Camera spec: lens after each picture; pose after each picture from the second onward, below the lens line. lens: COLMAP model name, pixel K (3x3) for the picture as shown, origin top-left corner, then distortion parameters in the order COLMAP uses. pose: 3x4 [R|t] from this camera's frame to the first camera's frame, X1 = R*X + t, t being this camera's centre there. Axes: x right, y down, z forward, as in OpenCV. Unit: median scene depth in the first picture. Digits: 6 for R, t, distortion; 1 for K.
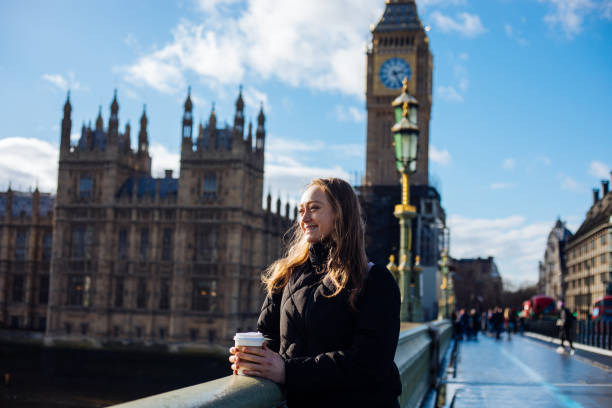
lens RADIAL K [[888.6, 0, 306.9], [0, 888.6, 204.1], [0, 0, 1]] dist [-0.082553, -0.115123]
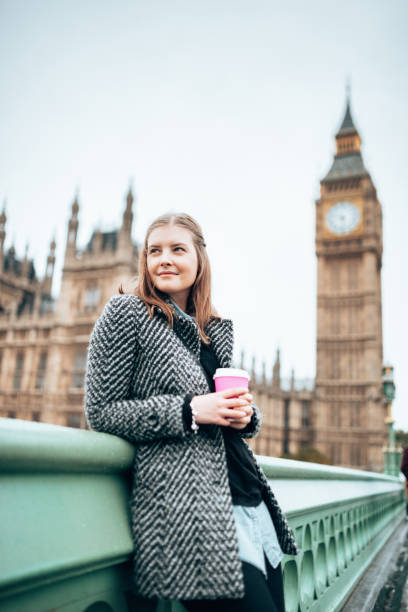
lens RADIAL K [[574.8, 0, 193.8], [0, 574.8, 302.7], [0, 0, 1]] dist [-0.014929, 0.108635]
pose [[0.980733, -0.025635, -0.193664, 0.082045], [-0.003234, 0.989087, -0.147300, 0.060078], [0.195327, 0.145088, 0.969947, 0.503801]]
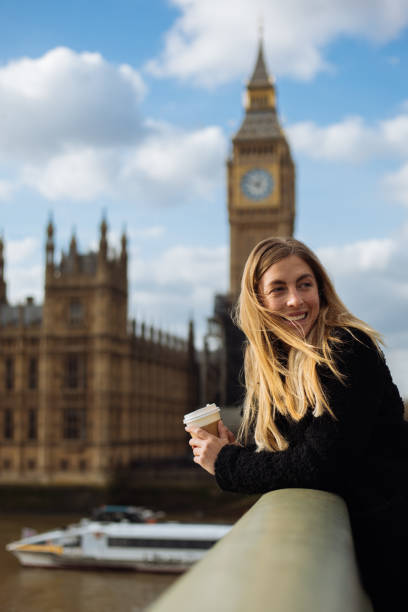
lens RADIAL K [[1018.2, 0, 204.0], [0, 1018.2, 306.0], [0, 0, 1]] dist [-0.082564, -0.083574]
pose [[0.998235, -0.029012, 0.051810, -0.025339], [0.029468, 0.999533, -0.008062, -0.014444], [-0.051552, 0.009575, 0.998624, -0.122577]]
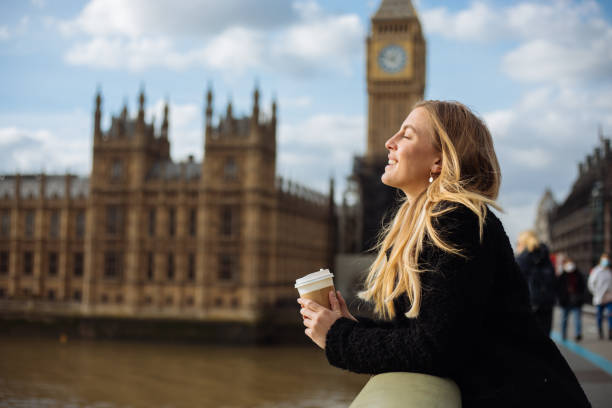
lens RADIAL K [[888.6, 0, 306.9], [0, 888.6, 204.1], [0, 0, 1]] dist [-0.082553, -0.115123]
pose [[0.999877, -0.012165, 0.009918, -0.024409], [0.011820, 0.999349, 0.034085, -0.013739], [-0.010327, -0.033964, 0.999370, -0.113182]]
